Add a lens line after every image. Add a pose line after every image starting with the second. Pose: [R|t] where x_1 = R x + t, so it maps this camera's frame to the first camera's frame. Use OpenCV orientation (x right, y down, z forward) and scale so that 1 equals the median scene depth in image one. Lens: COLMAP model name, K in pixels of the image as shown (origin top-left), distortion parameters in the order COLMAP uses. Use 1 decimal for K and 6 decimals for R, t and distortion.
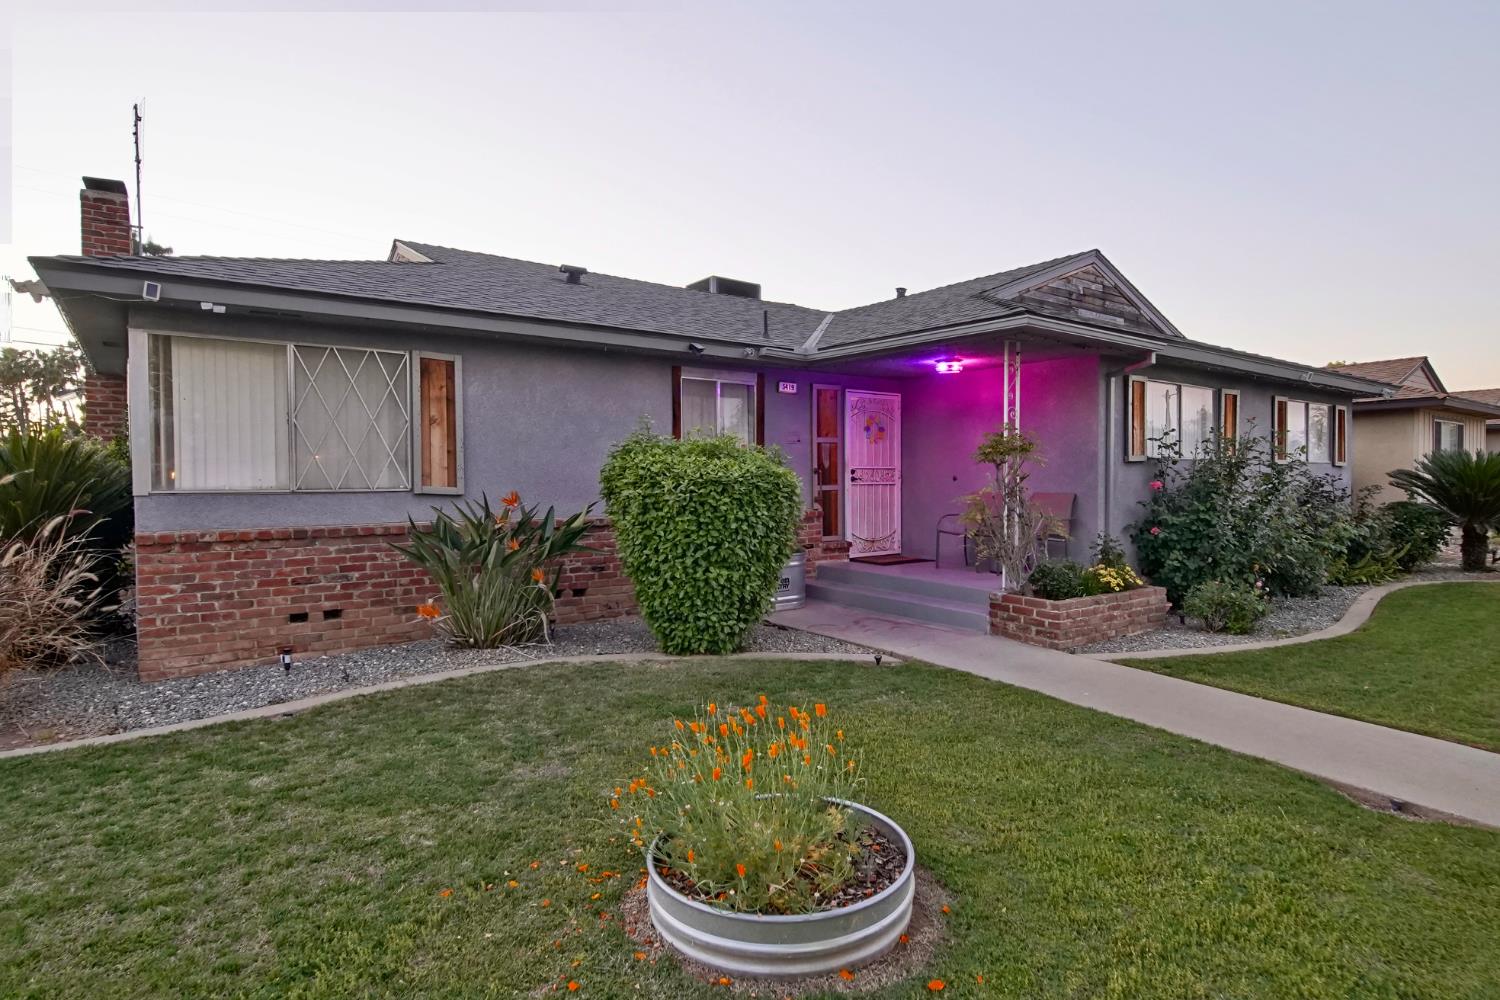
lens RADIAL K [[803.0, 0, 750.0], [0, 803.0, 500.0], [0, 0, 1]] dist [0.000599, -0.000234]
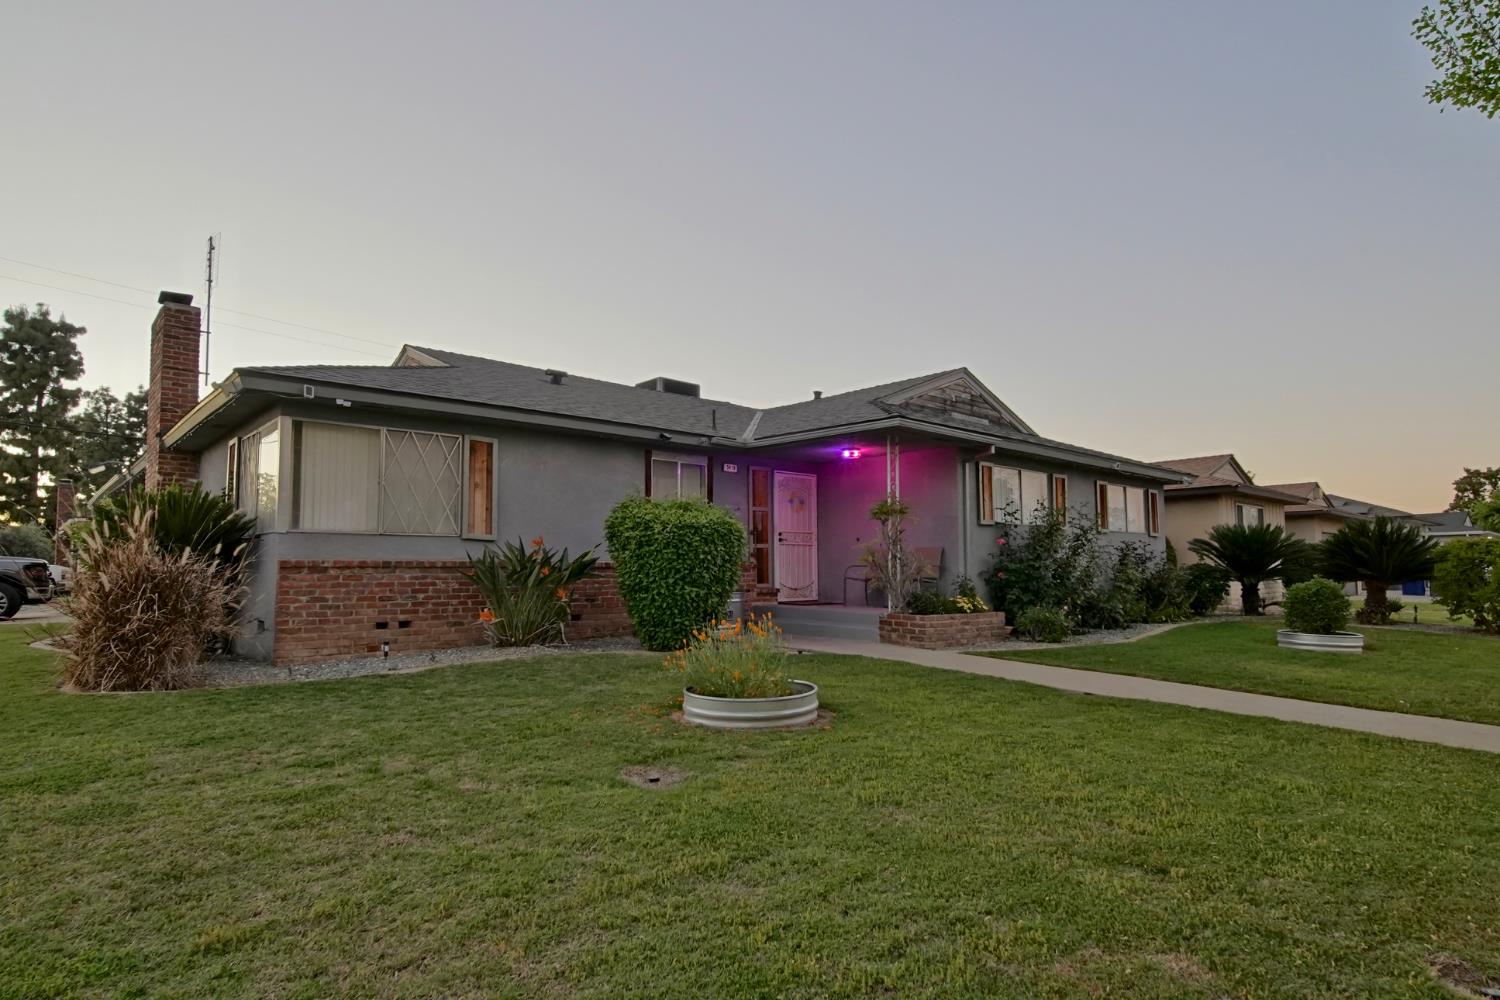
lens RADIAL K [[823.1, 0, 748.1], [0, 823.1, 521.3], [0, 0, 1]] dist [-0.000883, 0.000566]
pose [[0.995488, 0.007756, 0.094571, -0.062773], [0.000587, 0.996131, -0.087877, 0.079573], [-0.094887, 0.087536, 0.991632, -0.399873]]
